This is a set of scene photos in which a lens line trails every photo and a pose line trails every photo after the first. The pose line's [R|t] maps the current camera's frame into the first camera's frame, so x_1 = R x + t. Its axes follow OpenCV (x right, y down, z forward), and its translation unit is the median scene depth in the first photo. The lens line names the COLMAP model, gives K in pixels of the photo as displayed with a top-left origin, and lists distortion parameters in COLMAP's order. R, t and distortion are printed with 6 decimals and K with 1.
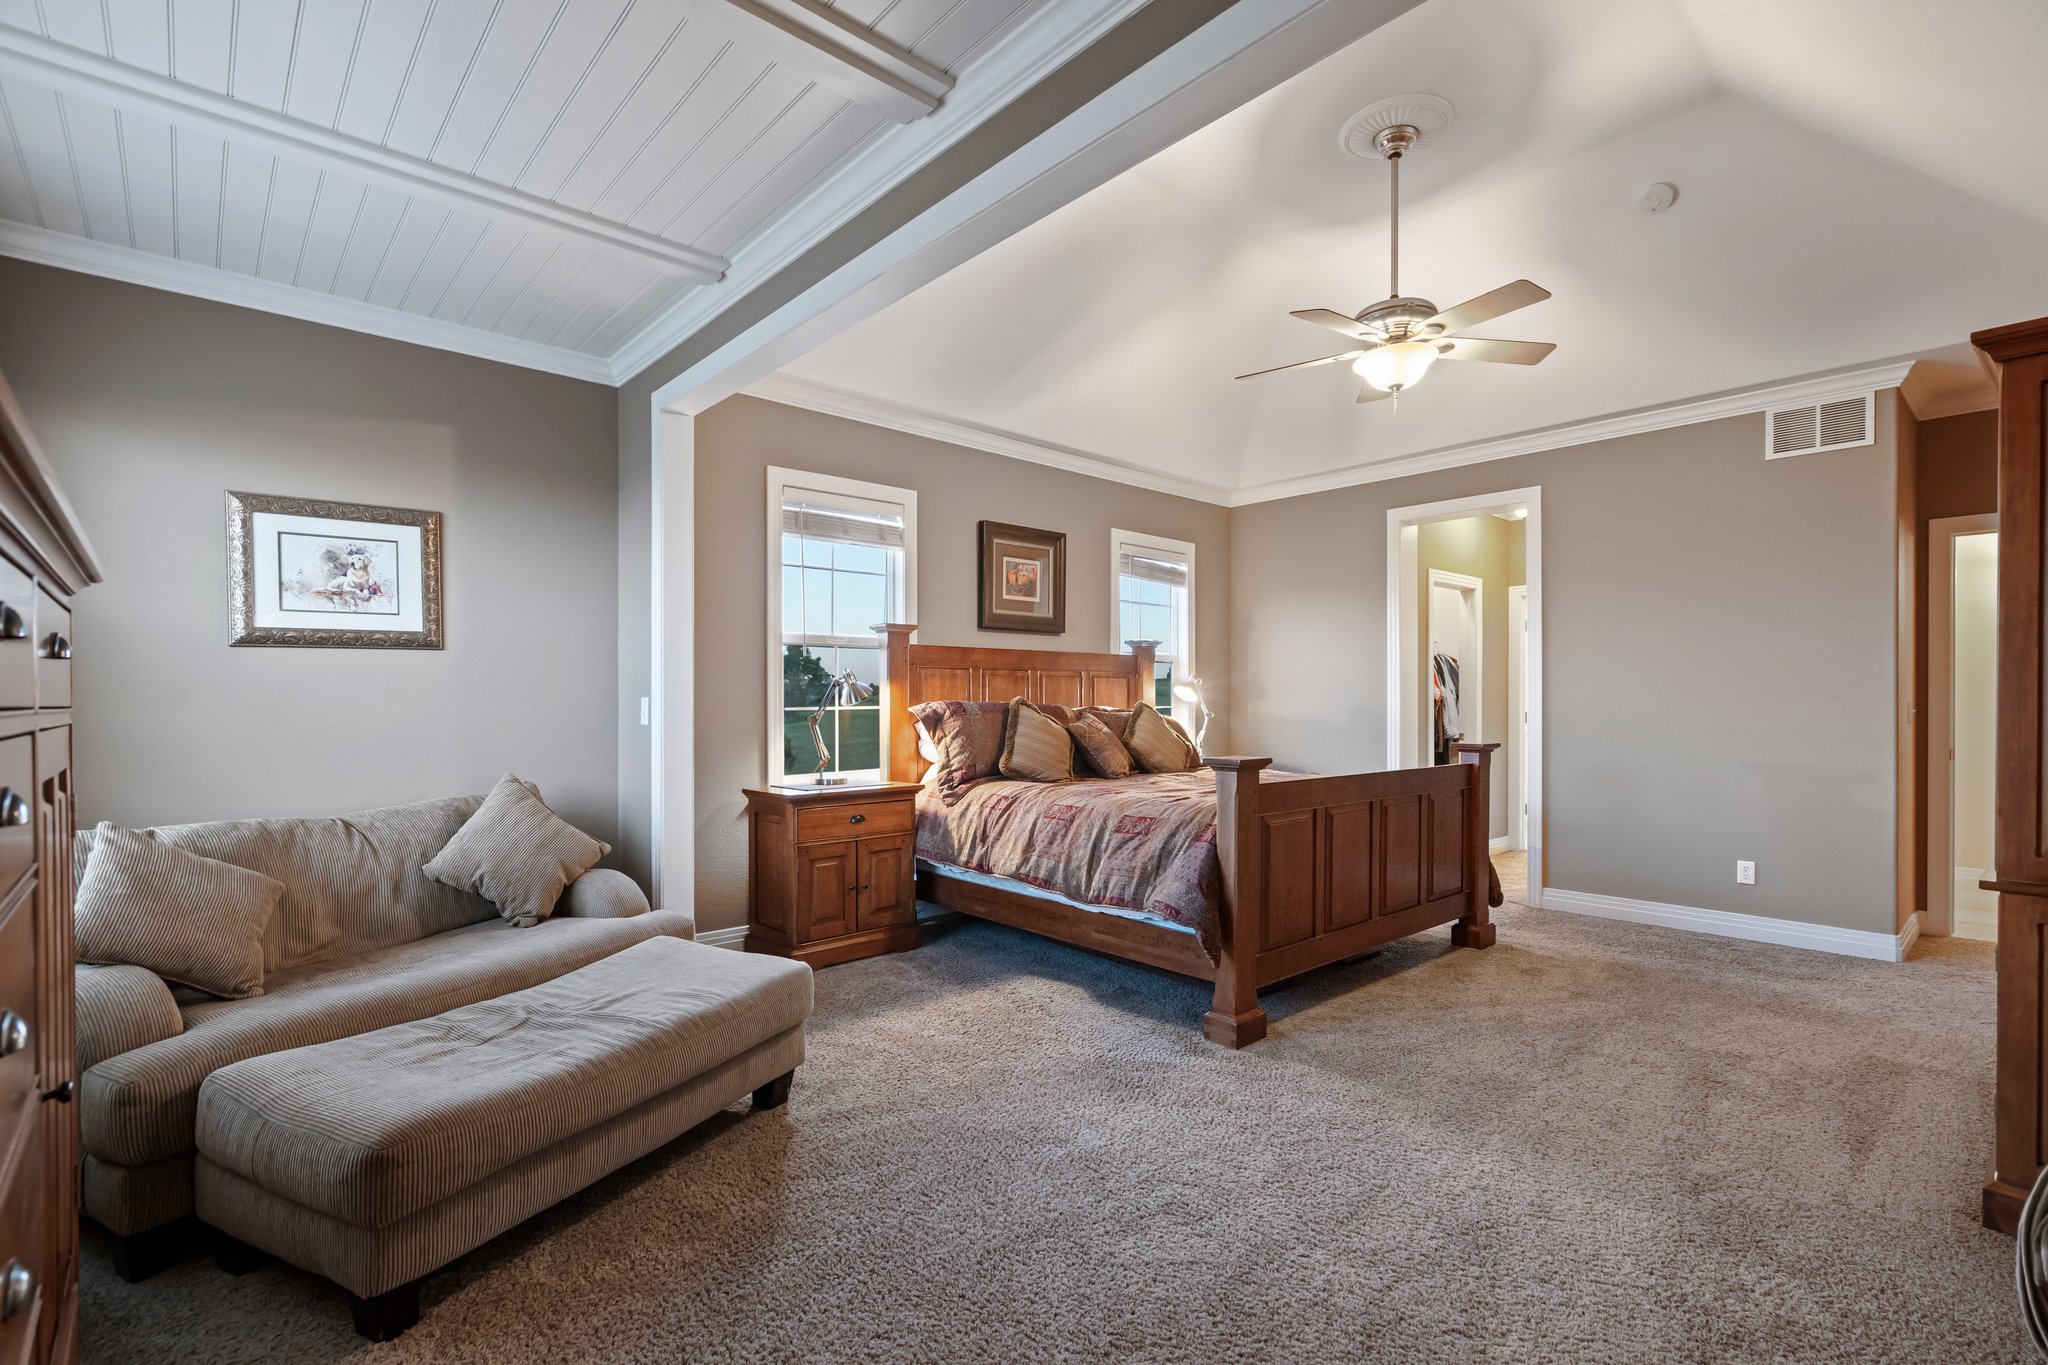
lens RADIAL K [[937.4, 0, 1019.3], [0, 937.4, 701.3], [0, 0, 1]] dist [-0.003463, 0.001160]
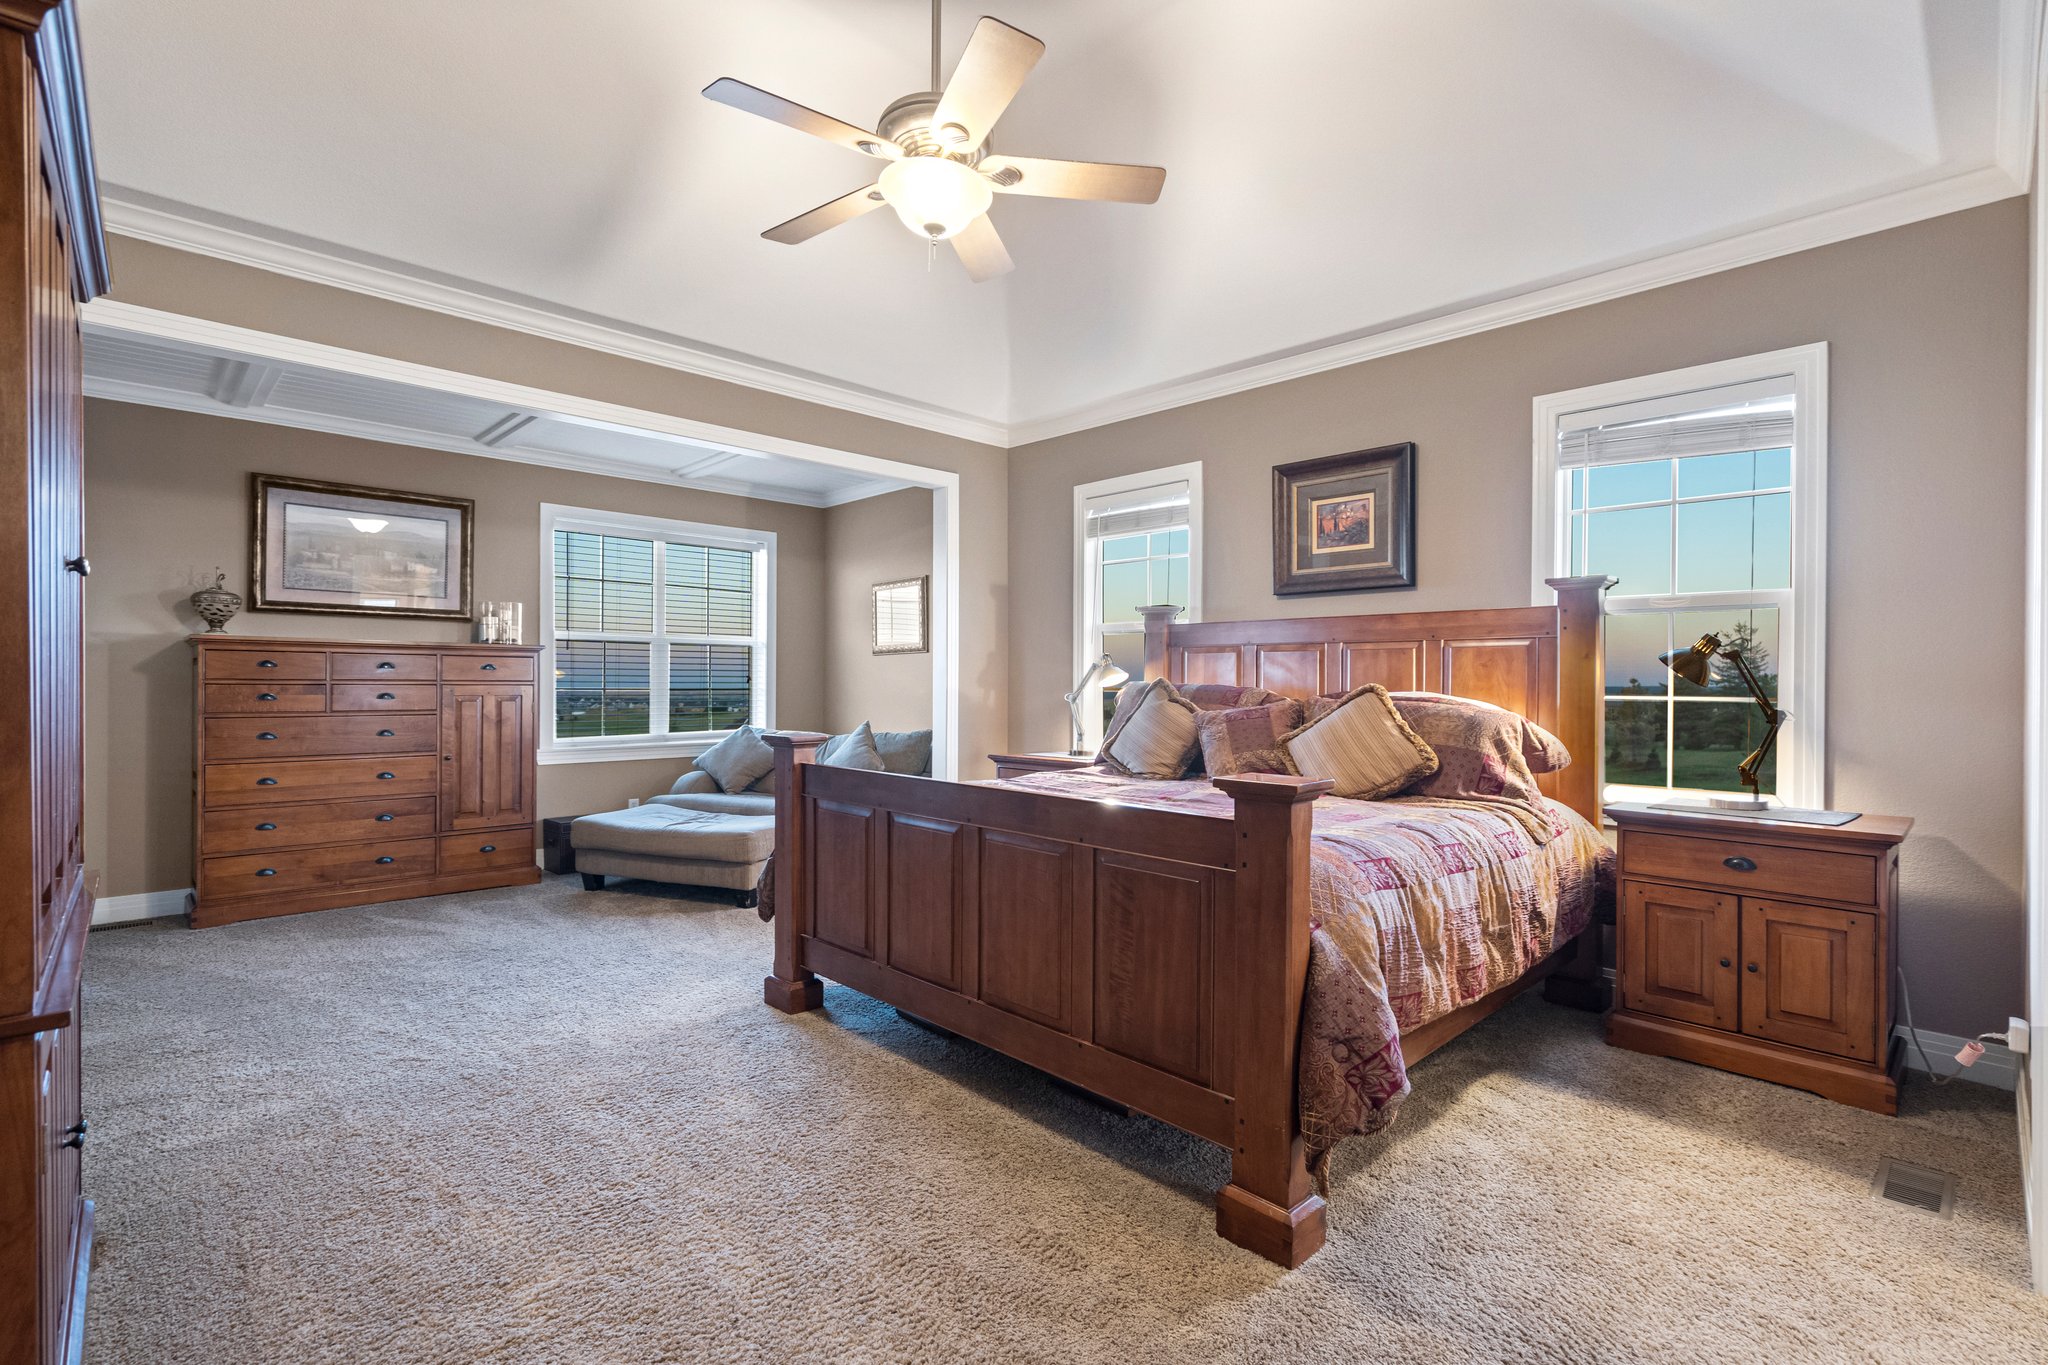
lens RADIAL K [[937.4, 0, 1021.2], [0, 937.4, 678.9], [0, 0, 1]] dist [-0.003463, 0.001160]
pose [[0.043049, -0.006751, -0.999050, 0.742744], [-0.010586, 0.999918, -0.007213, 0.004331], [0.999017, 0.010887, 0.042974, 0.701876]]
